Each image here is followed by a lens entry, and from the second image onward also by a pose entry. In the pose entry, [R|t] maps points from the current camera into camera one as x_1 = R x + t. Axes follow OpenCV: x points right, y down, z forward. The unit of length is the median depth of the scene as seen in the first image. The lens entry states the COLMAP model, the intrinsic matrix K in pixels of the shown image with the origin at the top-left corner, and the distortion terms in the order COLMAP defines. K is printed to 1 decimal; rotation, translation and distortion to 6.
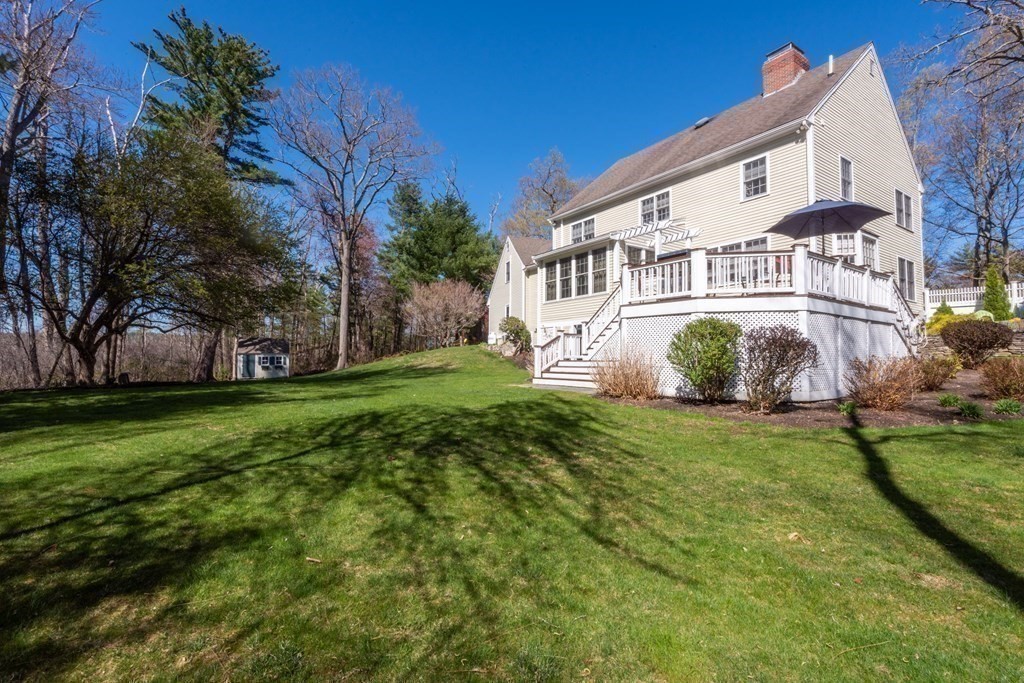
lens RADIAL K [[461.7, 0, 510.3], [0, 461.7, 344.7], [0, 0, 1]] dist [0.001266, -0.000163]
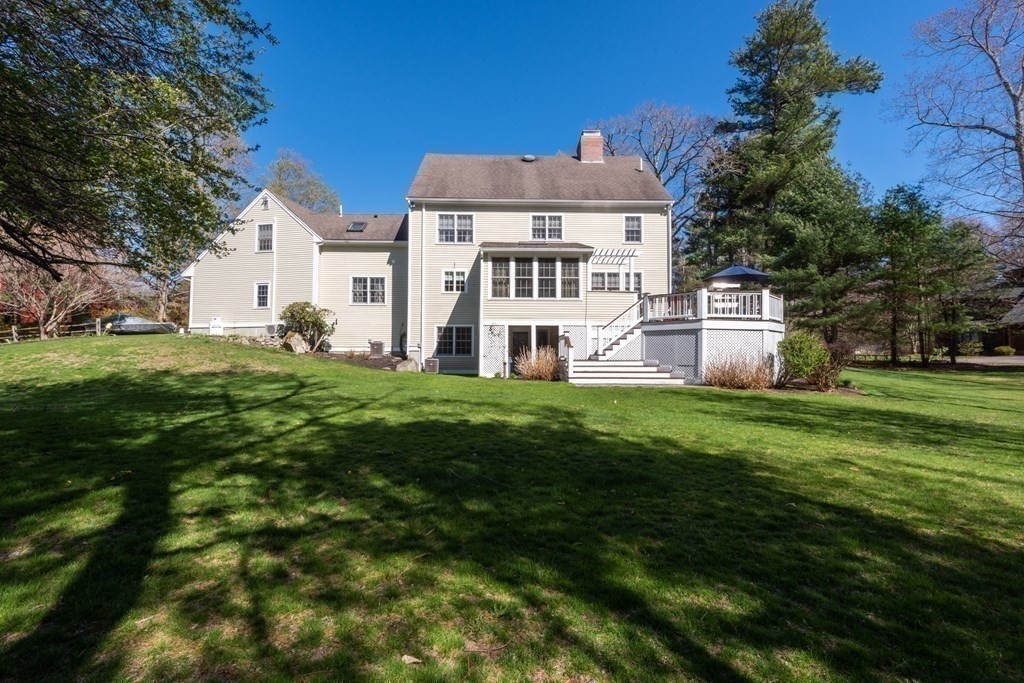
lens RADIAL K [[461.7, 0, 512.6], [0, 461.7, 340.0], [0, 0, 1]] dist [0.001266, -0.000163]
pose [[0.539726, 0.026872, 0.841412, -0.768742], [-0.029425, 0.999482, -0.013045, 0.005141], [-0.841327, -0.017717, 0.540237, 0.495525]]
